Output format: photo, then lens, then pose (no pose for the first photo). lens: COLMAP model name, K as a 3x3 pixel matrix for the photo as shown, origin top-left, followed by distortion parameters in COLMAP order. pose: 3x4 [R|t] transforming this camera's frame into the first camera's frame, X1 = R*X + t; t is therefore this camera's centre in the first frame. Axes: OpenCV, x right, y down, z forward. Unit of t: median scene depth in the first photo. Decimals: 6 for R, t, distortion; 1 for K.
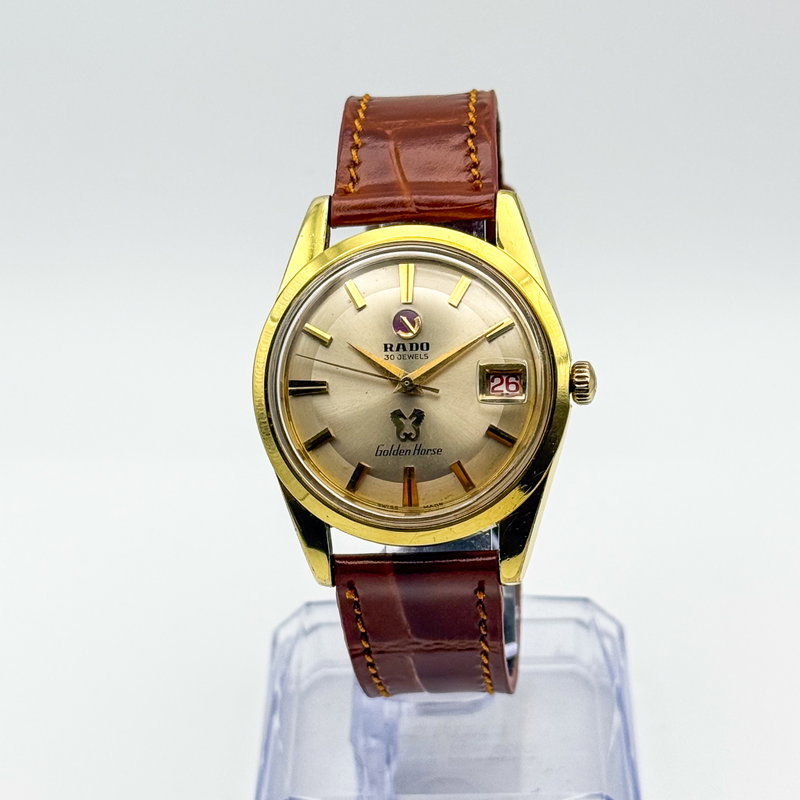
lens RADIAL K [[2401.8, 0, 400.0], [0, 2401.8, 400.0], [0, 0, 1]] dist [0.672136, -0.115286]
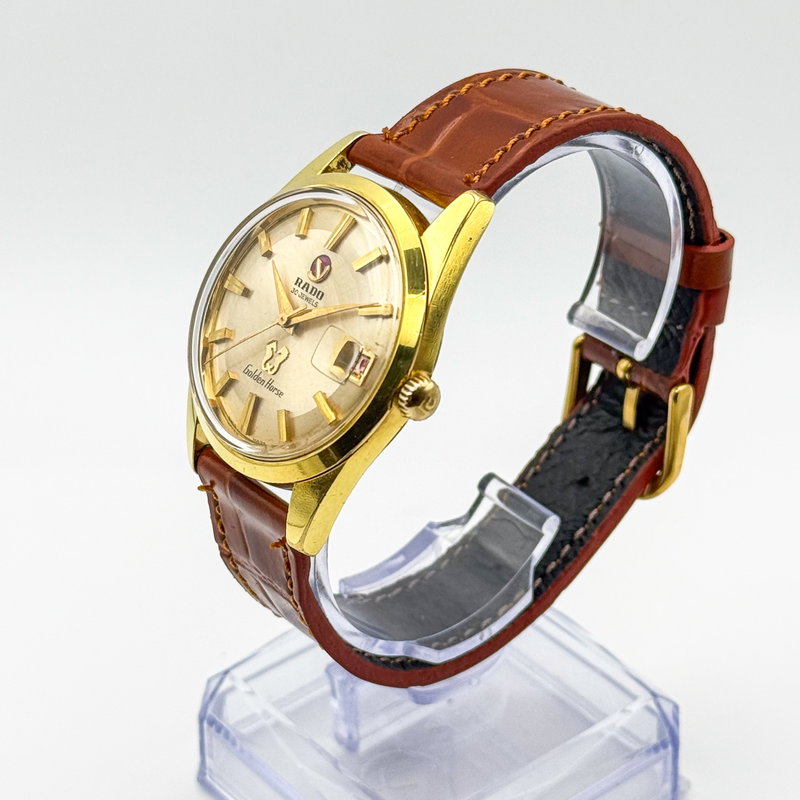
lens RADIAL K [[2401.8, 0, 400.0], [0, 2401.8, 400.0], [0, 0, 1]] dist [0.672136, -0.115286]
pose [[0.671389, 0.432881, -0.601540, 0.652314], [-0.420352, 0.890917, 0.171961, -0.169347], [0.610361, 0.137406, 0.780114, 0.245741]]
